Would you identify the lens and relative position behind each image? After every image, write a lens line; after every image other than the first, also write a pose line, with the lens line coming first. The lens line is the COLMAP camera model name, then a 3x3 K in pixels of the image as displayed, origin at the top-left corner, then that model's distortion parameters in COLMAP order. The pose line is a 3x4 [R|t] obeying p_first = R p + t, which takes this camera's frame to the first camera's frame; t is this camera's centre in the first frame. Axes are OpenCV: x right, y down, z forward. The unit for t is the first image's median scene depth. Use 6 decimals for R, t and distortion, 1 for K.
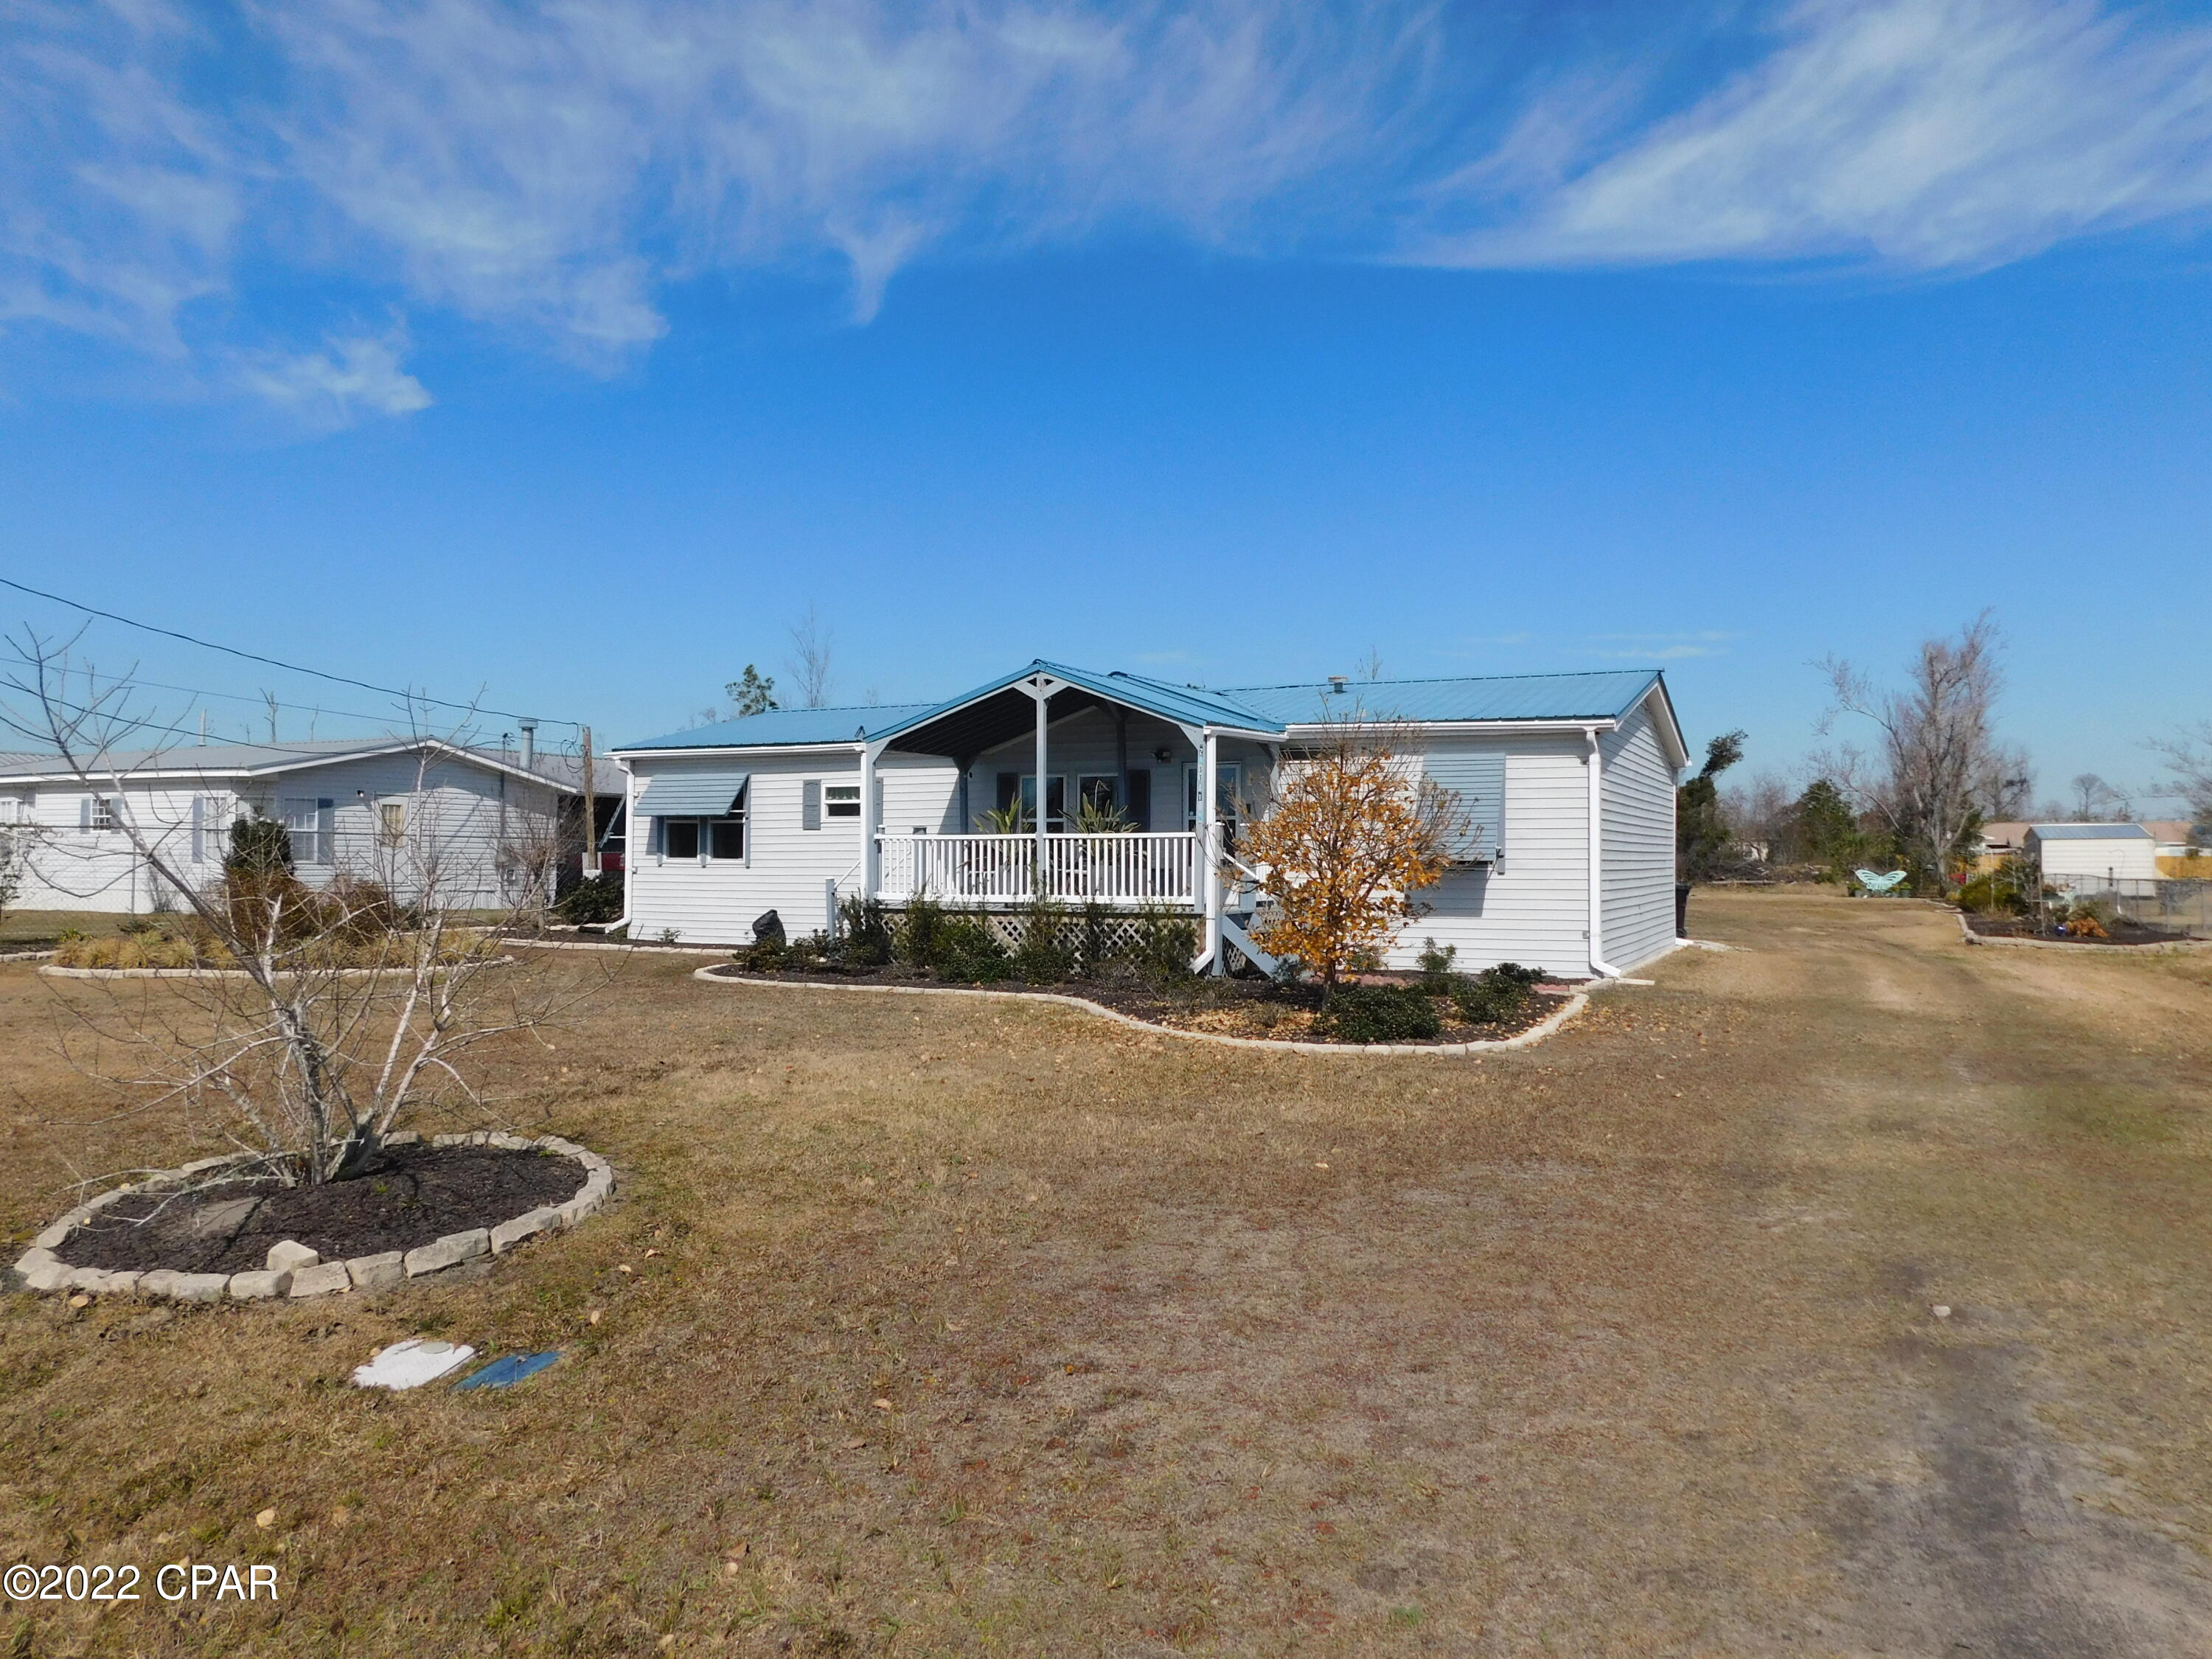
lens RADIAL K [[1549.0, 0, 1109.6], [0, 1549.0, 824.8], [0, 0, 1]] dist [0.001241, 0.000112]
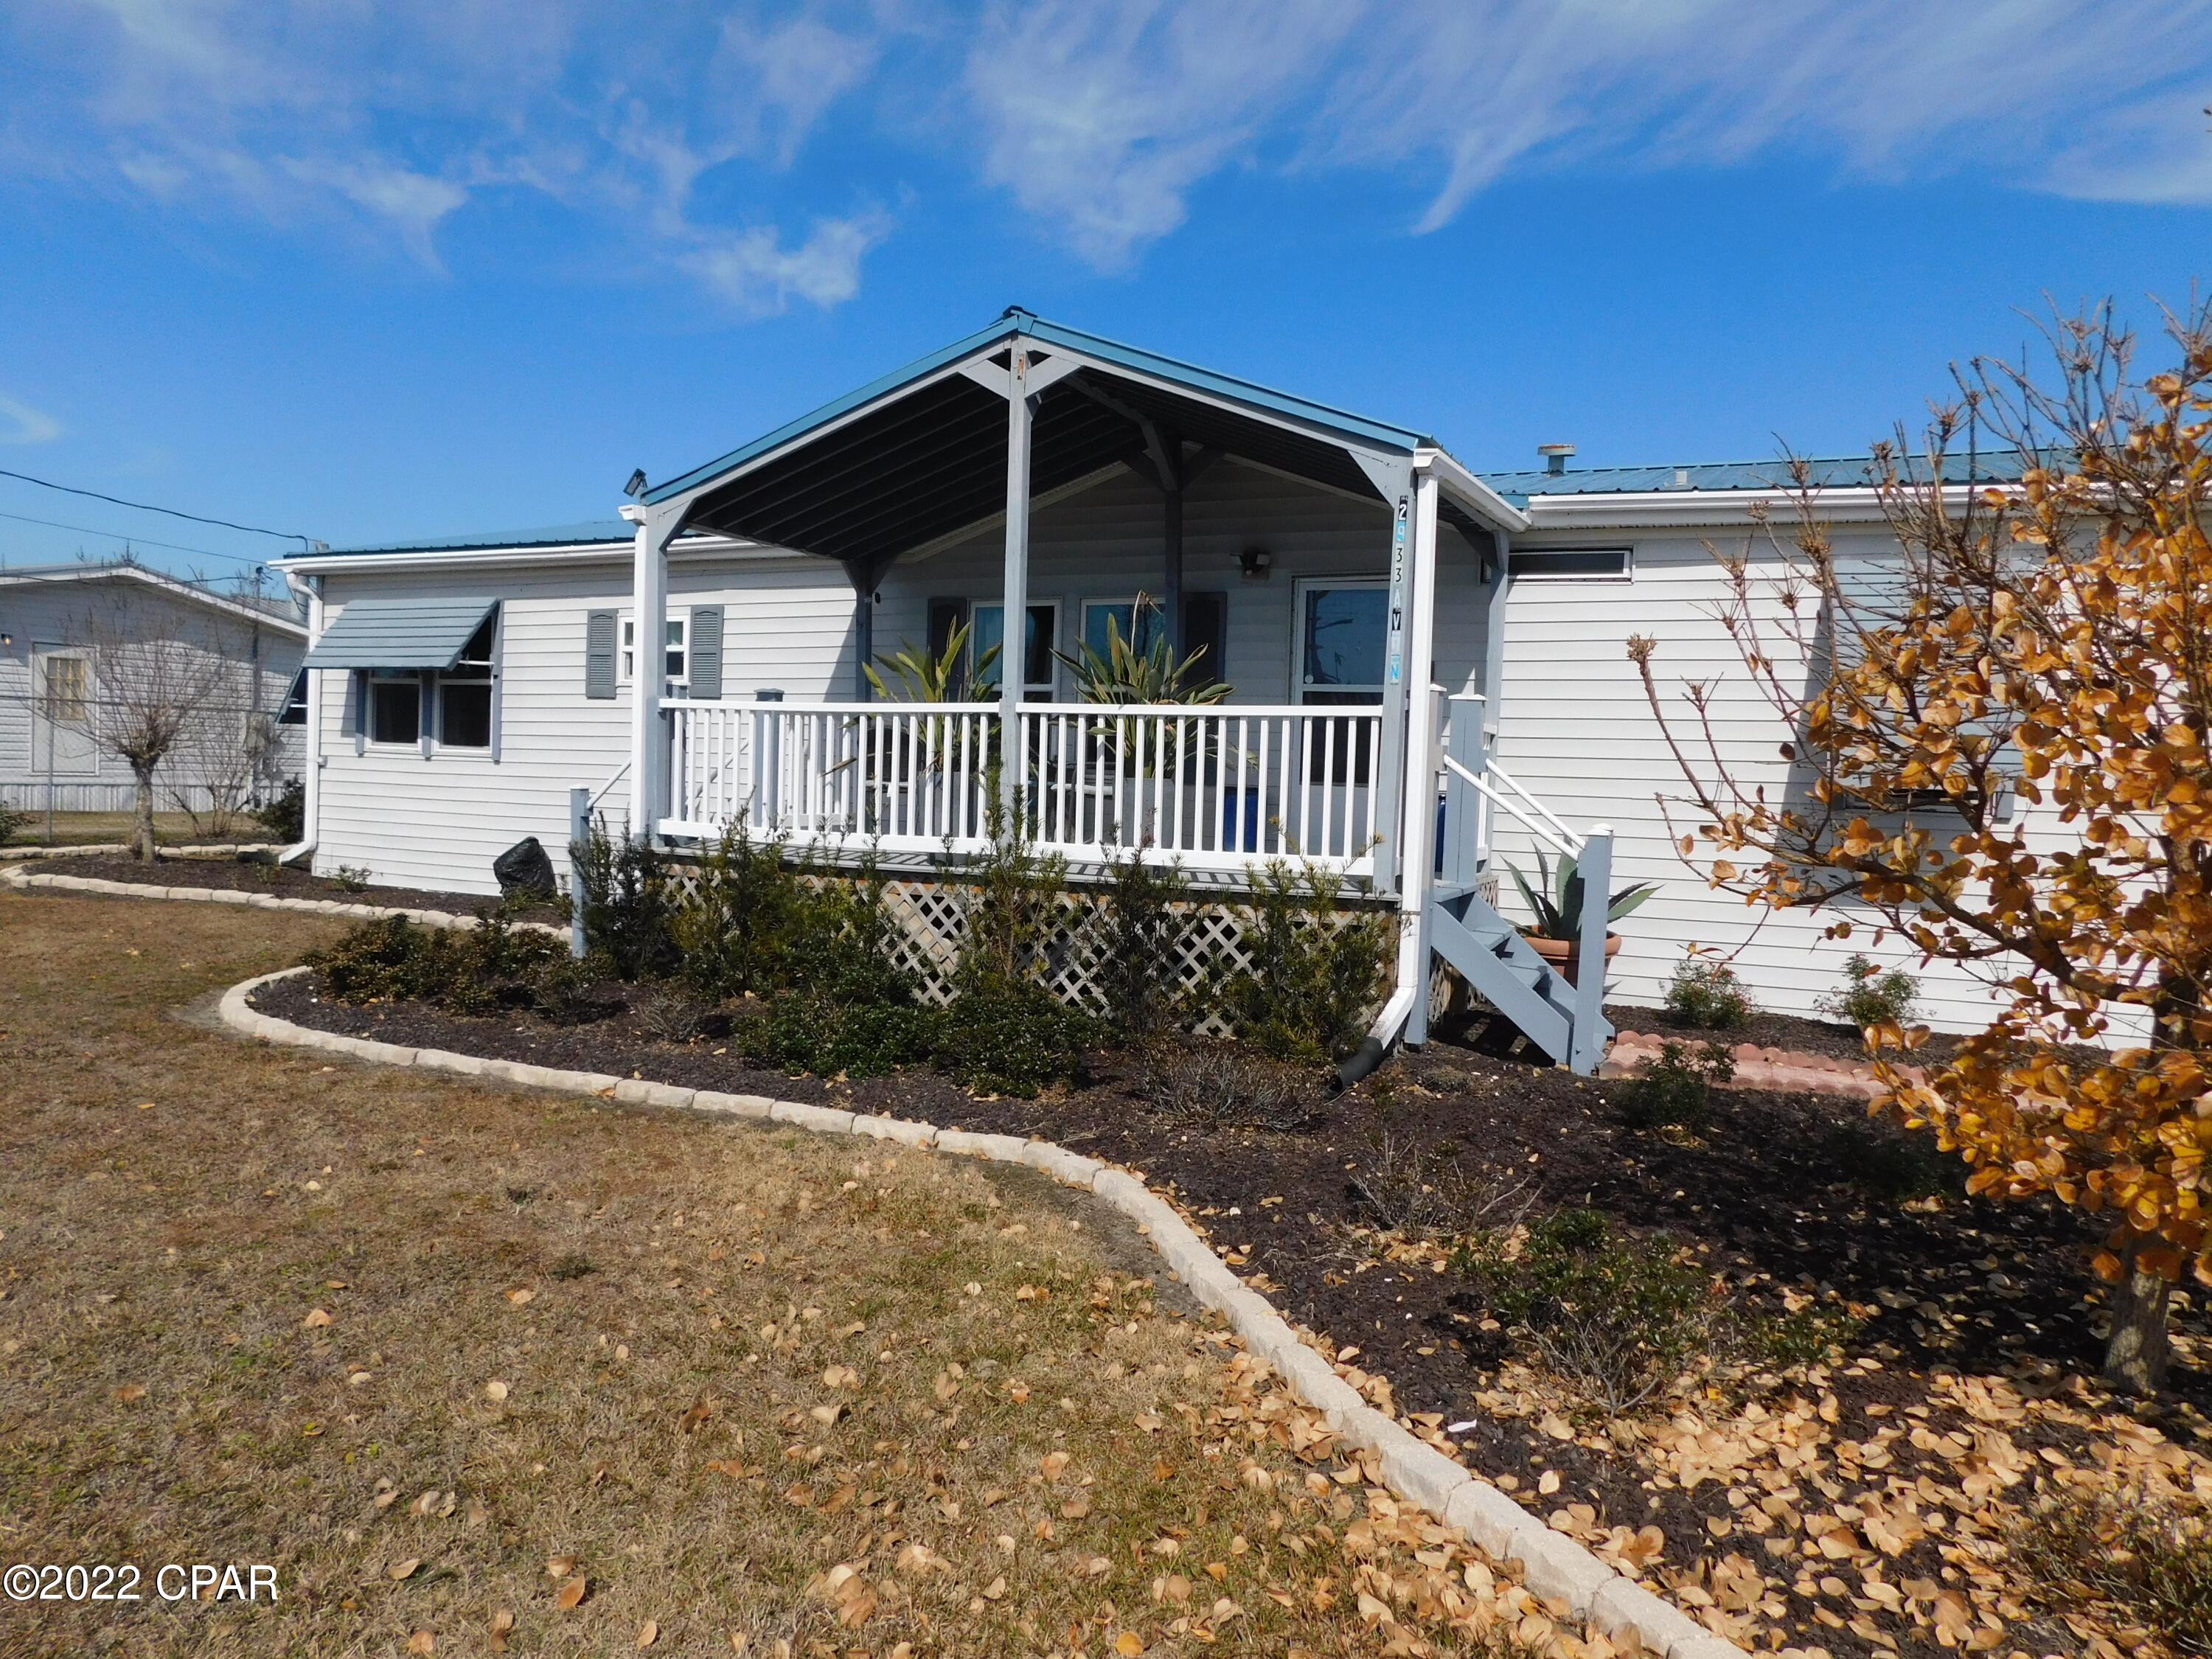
lens RADIAL K [[1470.5, 0, 1116.6], [0, 1470.5, 836.5], [0, 0, 1]] dist [-0.055958, 0.042689]
pose [[0.998963, 0.028601, 0.035416, -0.027036], [-0.030895, 0.997342, 0.065995, 0.014905], [-0.033435, -0.067021, 0.997191, 0.552572]]
